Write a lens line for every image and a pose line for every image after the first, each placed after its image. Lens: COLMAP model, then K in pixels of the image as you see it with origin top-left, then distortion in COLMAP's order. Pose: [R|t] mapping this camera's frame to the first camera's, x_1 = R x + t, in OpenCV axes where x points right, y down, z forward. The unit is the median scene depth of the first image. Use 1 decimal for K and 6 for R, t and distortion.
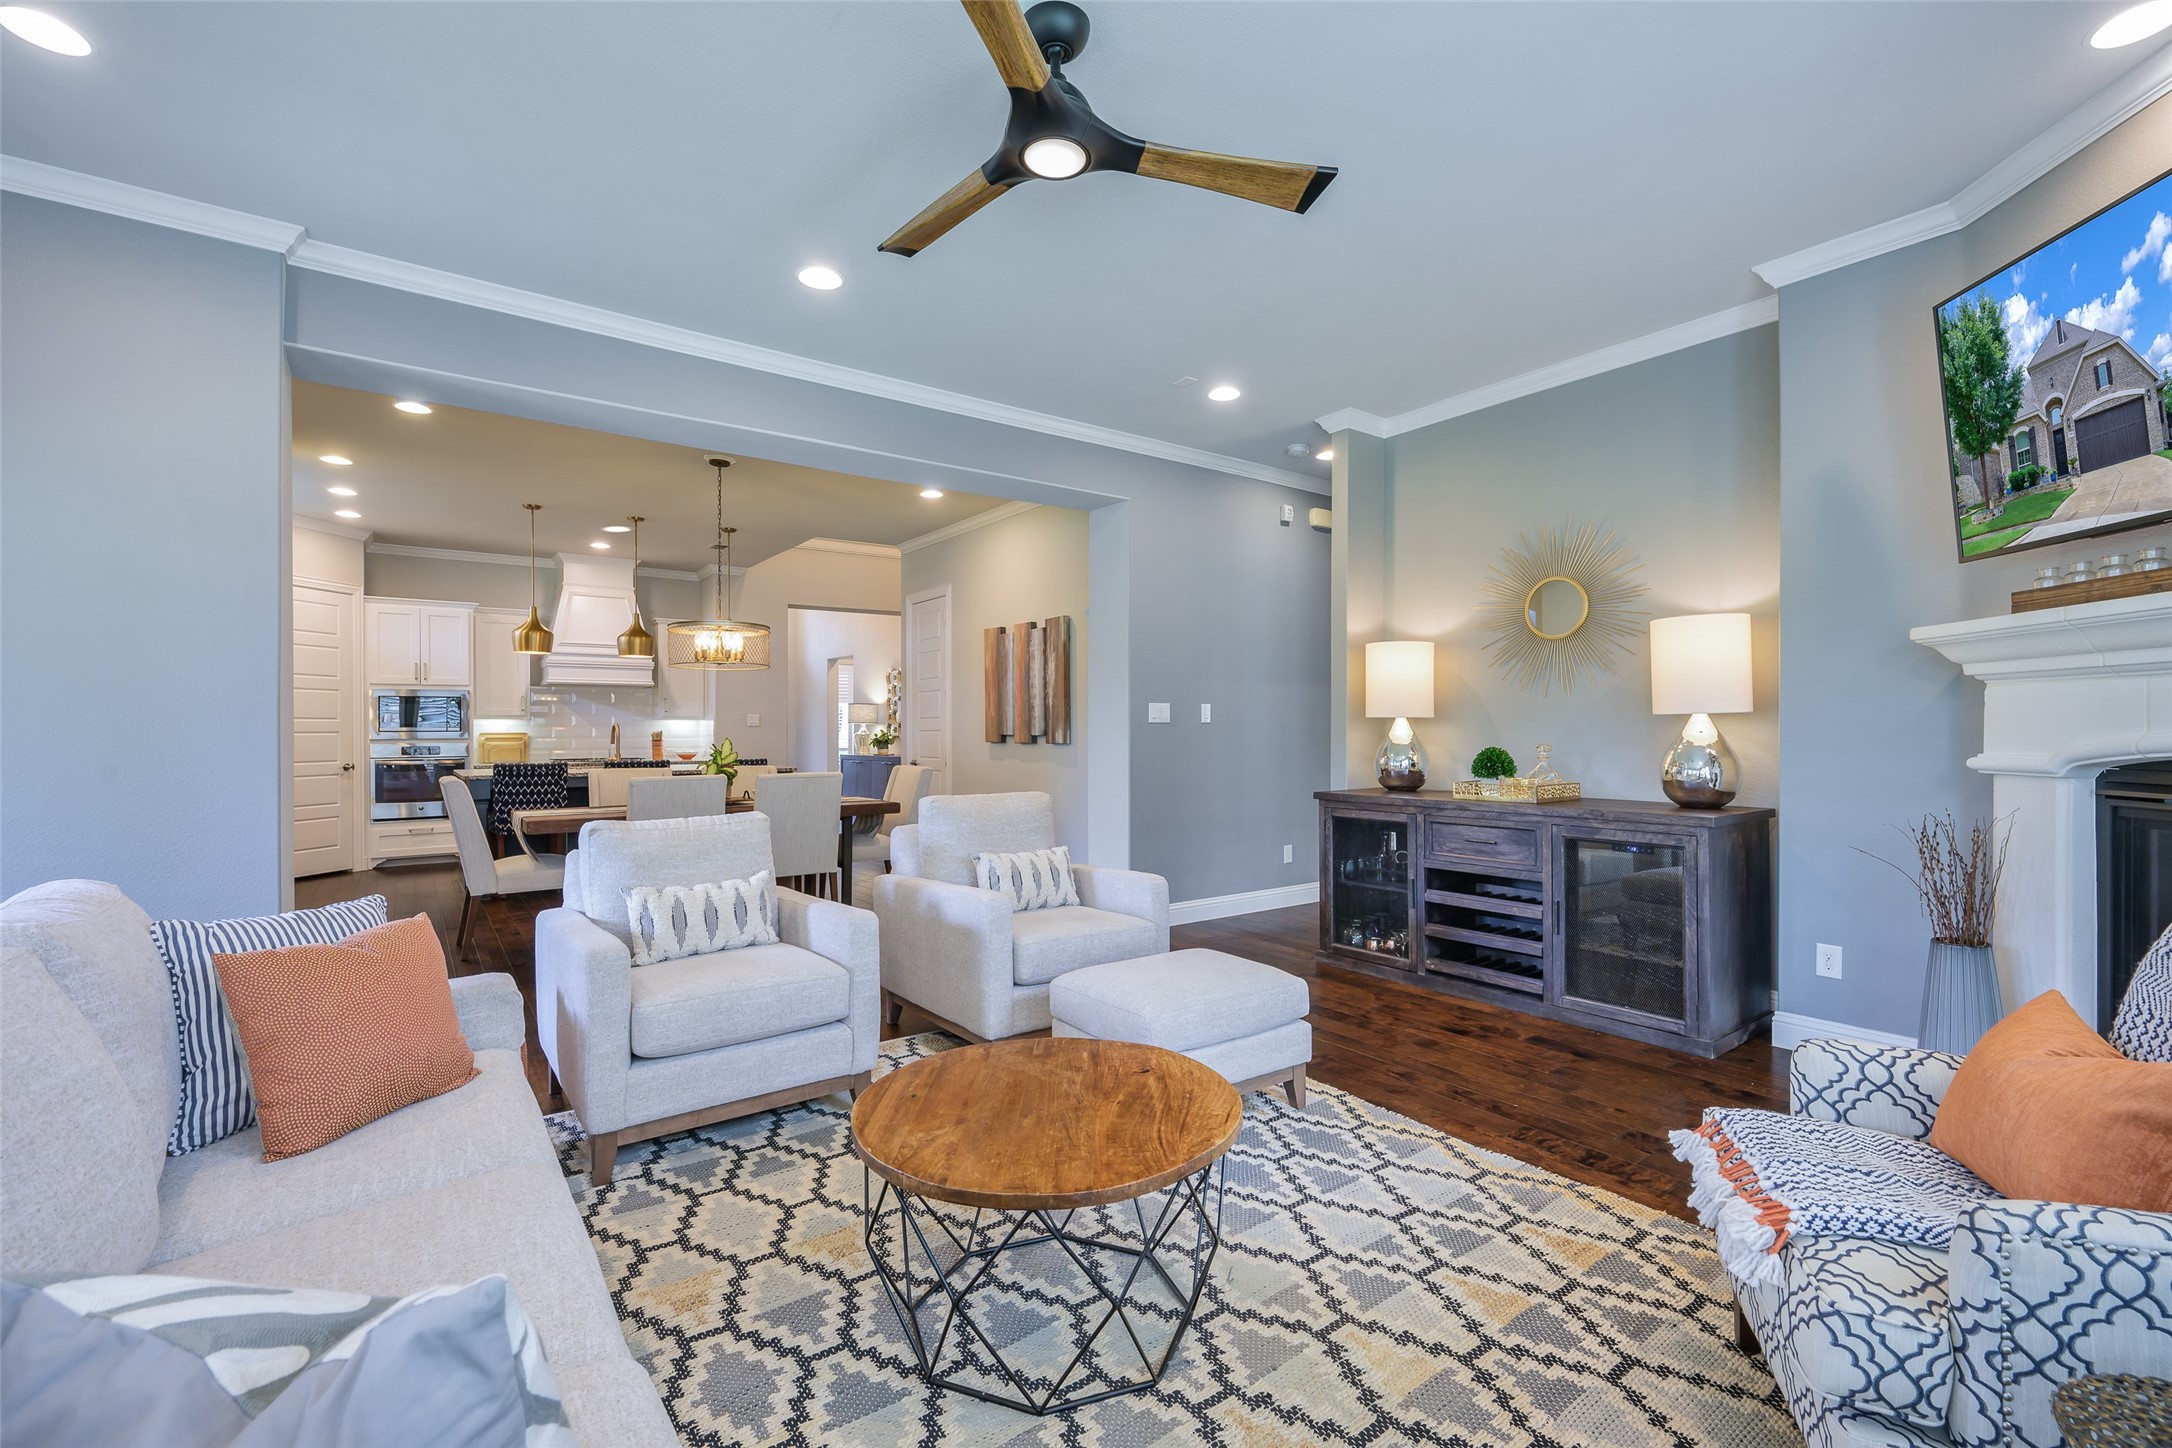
lens RADIAL K [[945.2, 0, 1118.3], [0, 945.2, 725.2], [0, 0, 1]] dist [0.017632, 0.000482]
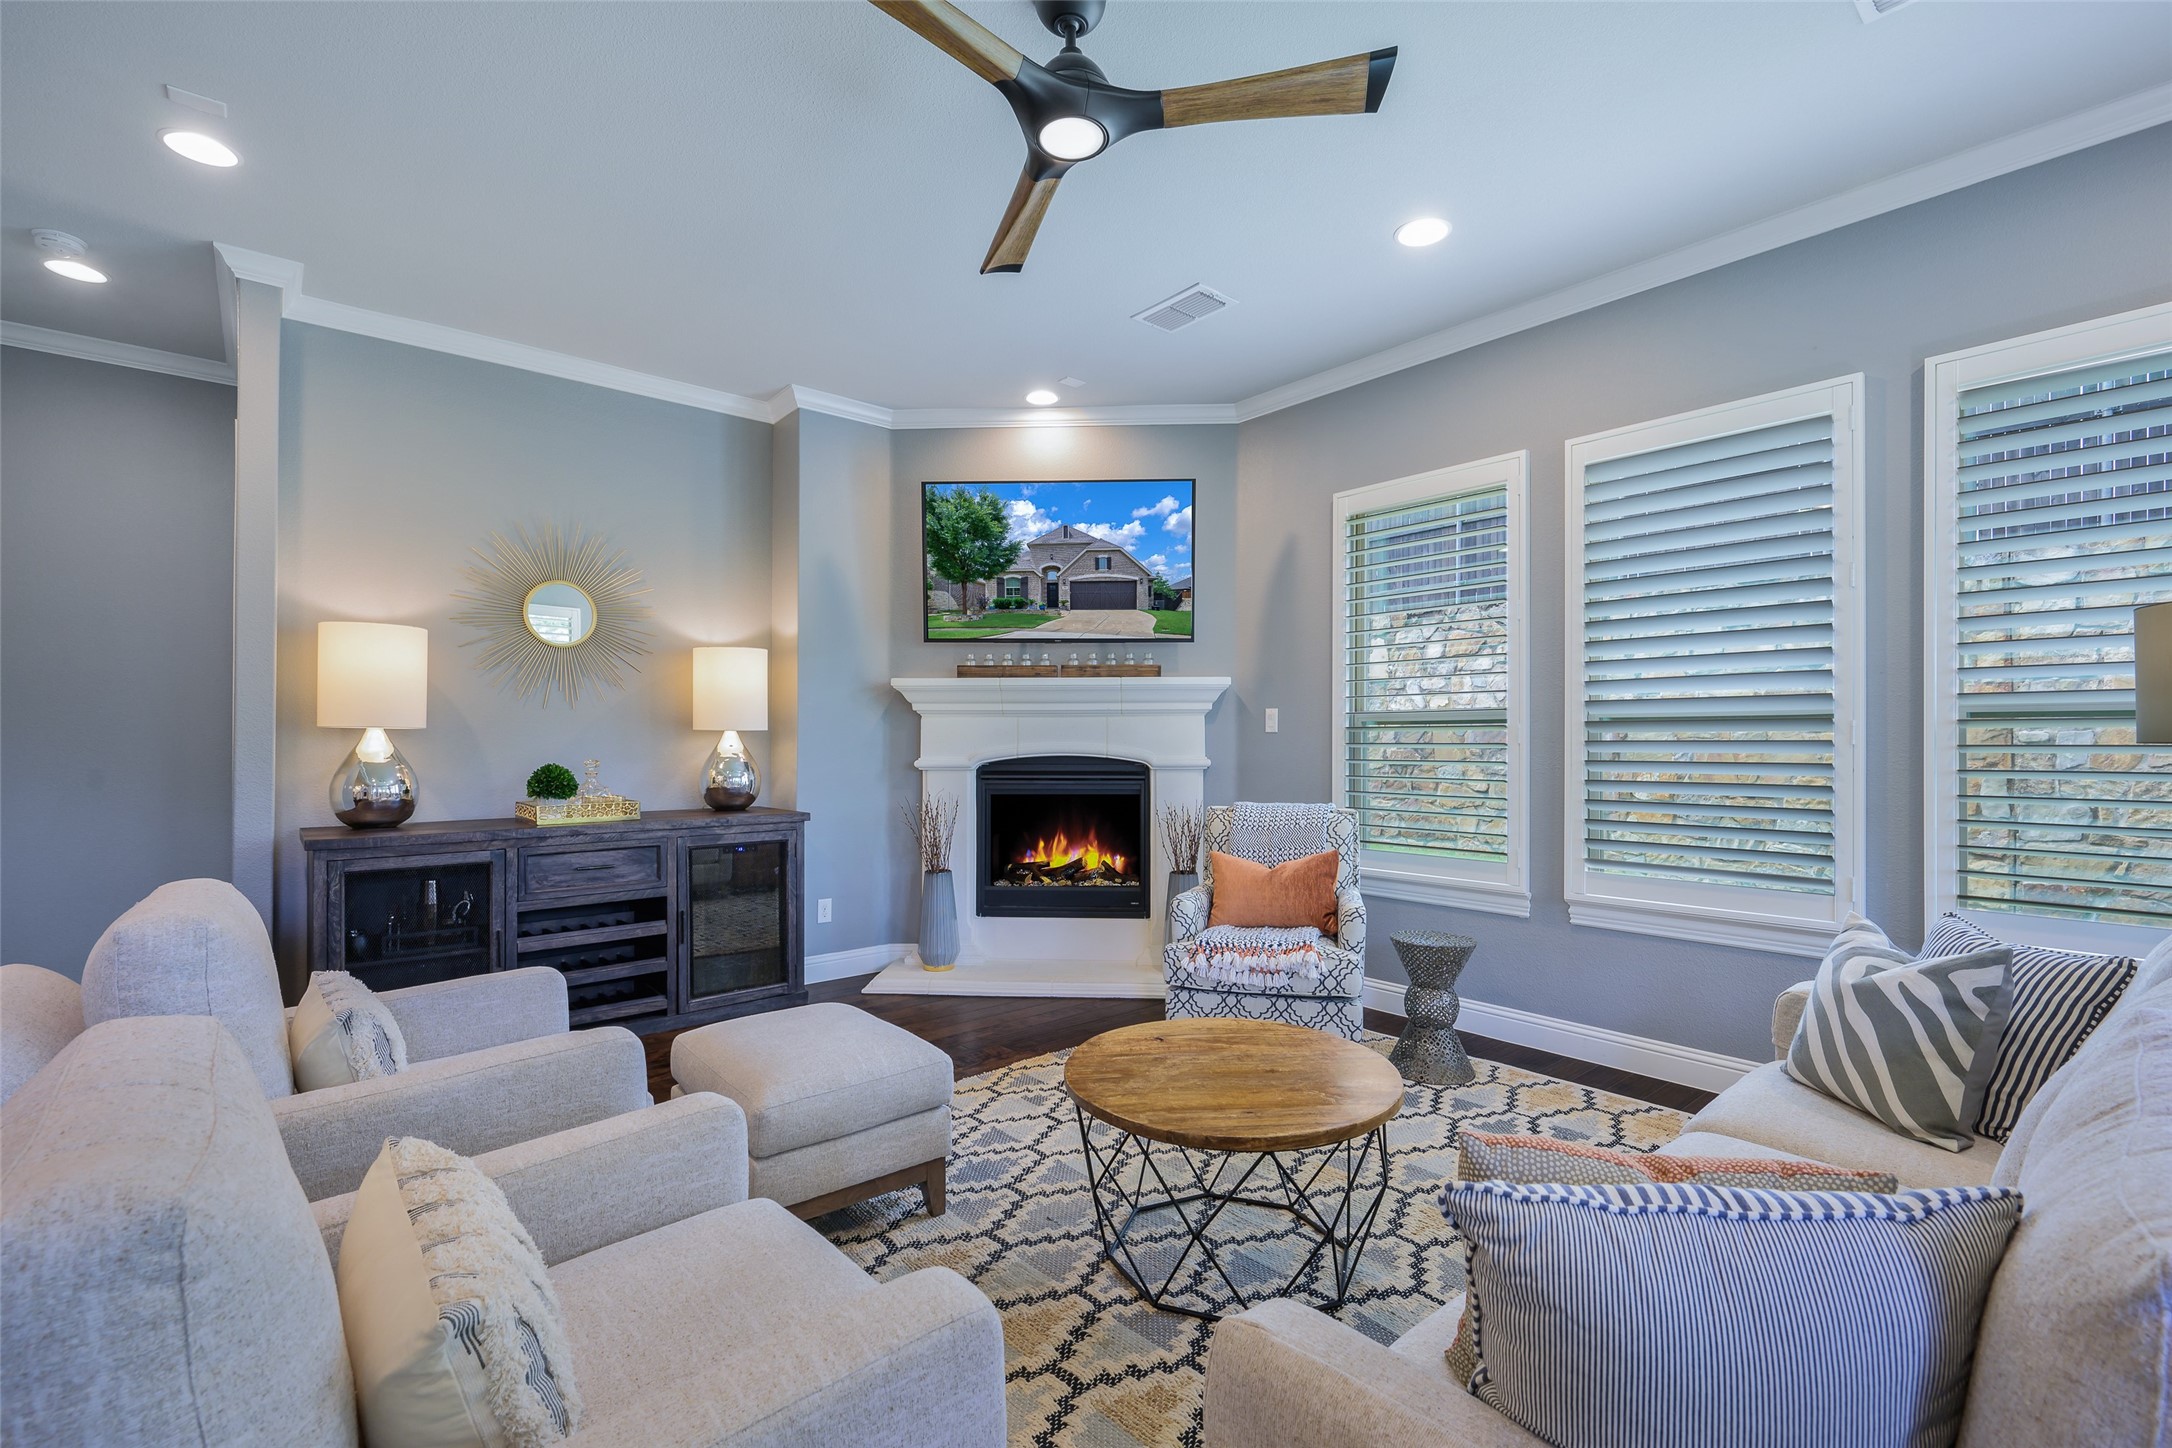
lens RADIAL K [[945.2, 0, 1118.3], [0, 945.2, 725.2], [0, 0, 1]] dist [0.017632, 0.000482]
pose [[-0.057799, 0.018249, 0.998161, -0.598235], [-0.003490, 0.999823, -0.018482, 0.001657], [-0.998322, -0.004552, -0.057725, 0.591370]]
